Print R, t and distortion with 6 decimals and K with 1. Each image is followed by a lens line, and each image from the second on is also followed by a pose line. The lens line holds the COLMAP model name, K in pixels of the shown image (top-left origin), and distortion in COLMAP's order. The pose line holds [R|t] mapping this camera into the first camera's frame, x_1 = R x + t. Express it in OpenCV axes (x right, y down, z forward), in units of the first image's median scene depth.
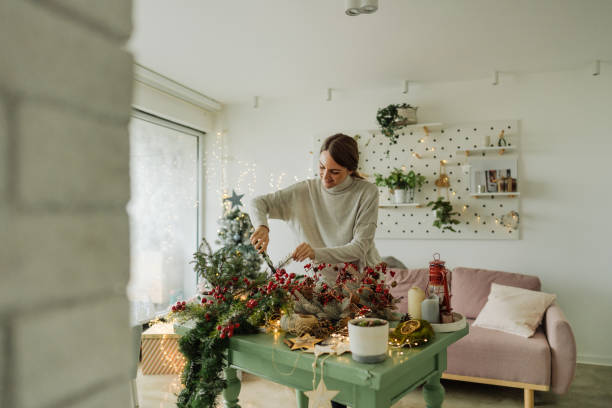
lens RADIAL K [[428.6, 0, 326.7], [0, 428.6, 216.4], [0, 0, 1]] dist [0.002135, 0.000004]
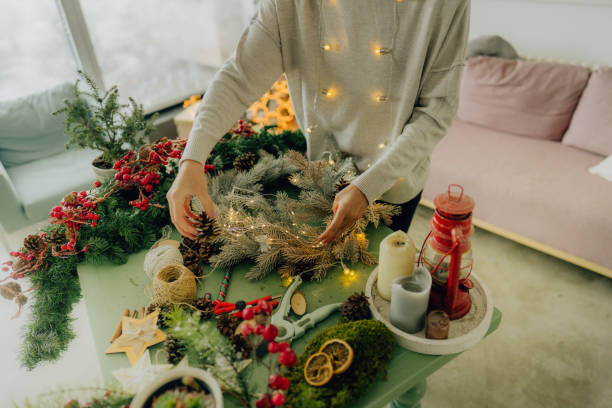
lens RADIAL K [[412.6, 0, 306.0], [0, 412.6, 204.0], [0, 0, 1]] dist [0.000486, 0.001884]
pose [[0.937331, 0.174633, -0.301520, 0.111939], [0.030163, 0.821426, 0.569518, -0.058989], [0.347133, -0.542921, 0.764680, 0.291995]]
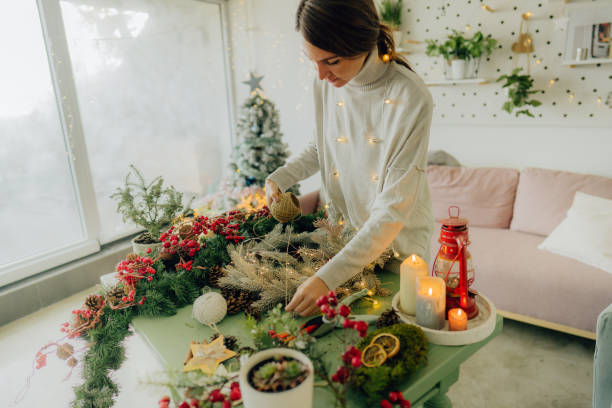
lens RADIAL K [[412.6, 0, 306.0], [0, 412.6, 204.0], [0, 0, 1]] dist [0.000486, 0.001884]
pose [[0.971546, 0.027848, -0.235210, 0.089308], [0.041108, 0.958167, 0.283243, -0.037664], [0.233258, -0.284852, 0.929758, 0.201384]]
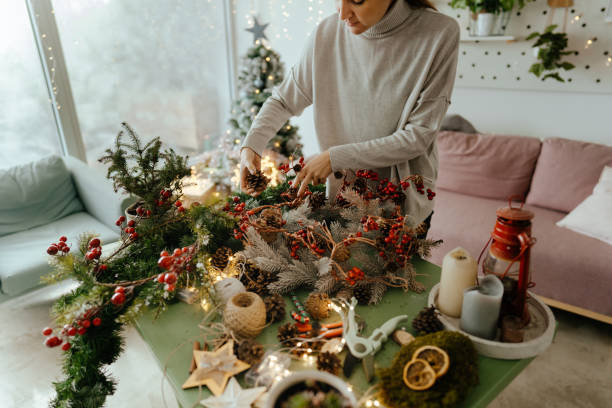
lens RADIAL K [[405.5, 0, 306.0], [0, 405.5, 204.0], [0, 0, 1]] dist [0.032561, 0.004755]
pose [[0.973705, 0.089112, -0.209660, 0.056951], [-0.001170, 0.922265, 0.386556, -0.036705], [0.227809, -0.376146, 0.898119, 0.245602]]
